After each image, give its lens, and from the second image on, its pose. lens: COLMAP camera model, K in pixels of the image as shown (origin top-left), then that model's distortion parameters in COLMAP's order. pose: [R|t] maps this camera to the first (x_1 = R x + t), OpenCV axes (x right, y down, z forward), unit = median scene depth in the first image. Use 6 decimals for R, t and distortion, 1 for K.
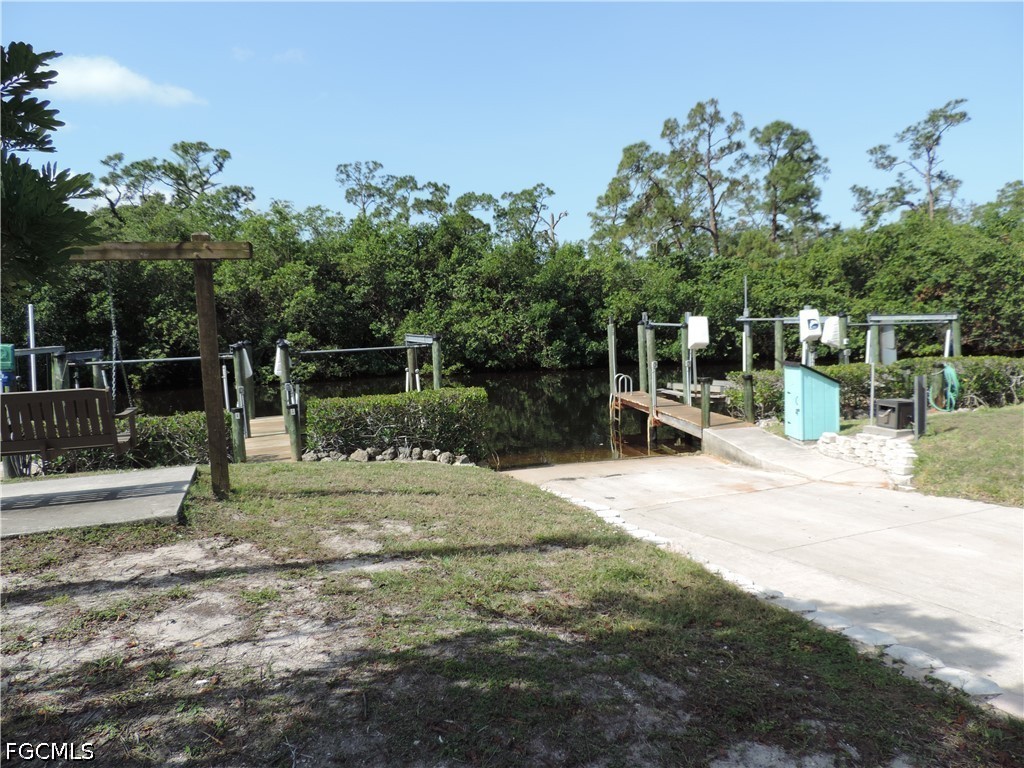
lens RADIAL K [[737.6, 0, 510.6], [0, 737.6, 381.3], [0, 0, 1]] dist [-0.013295, -0.005604]
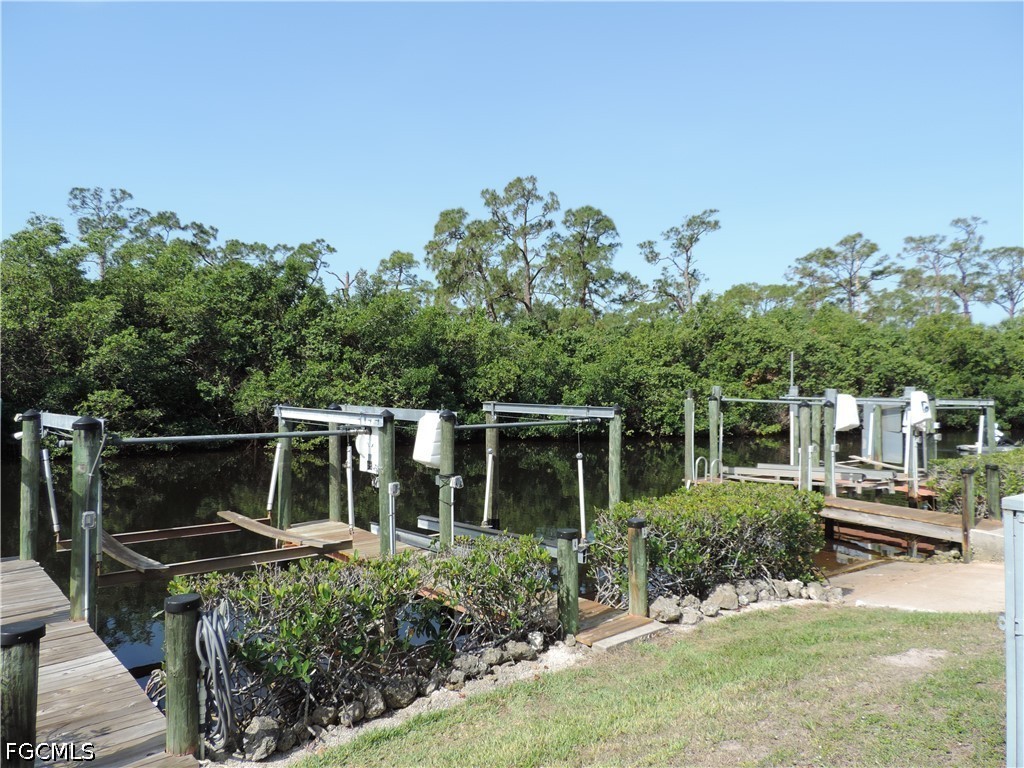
lens RADIAL K [[737.6, 0, 514.5], [0, 737.6, 381.8], [0, 0, 1]] dist [-0.013295, -0.005604]
pose [[0.917889, 0.044059, 0.394383, -0.115465], [-0.006767, 0.995411, -0.095454, -0.004225], [-0.396779, 0.084947, 0.913975, 0.091575]]
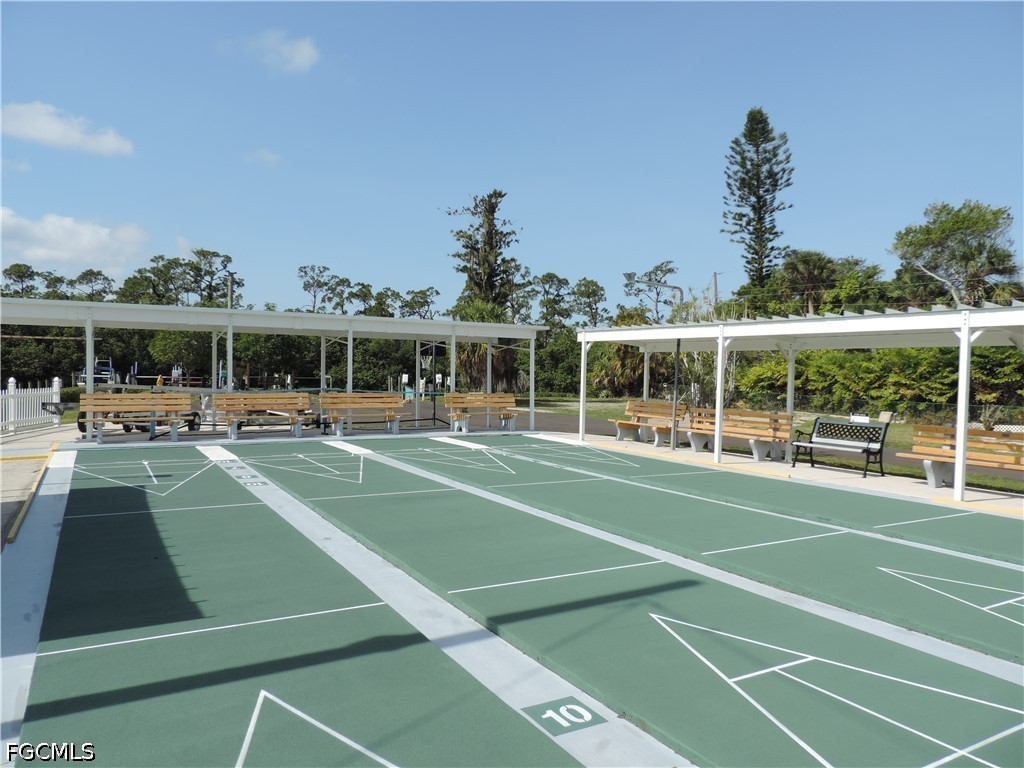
lens RADIAL K [[737.6, 0, 513.8], [0, 737.6, 387.1], [0, 0, 1]] dist [-0.013295, -0.005604]
pose [[0.995360, 0.056307, 0.078027, 0.129030], [-0.050910, 0.996281, -0.069508, 0.050763], [-0.081651, 0.065213, 0.994525, -0.678862]]
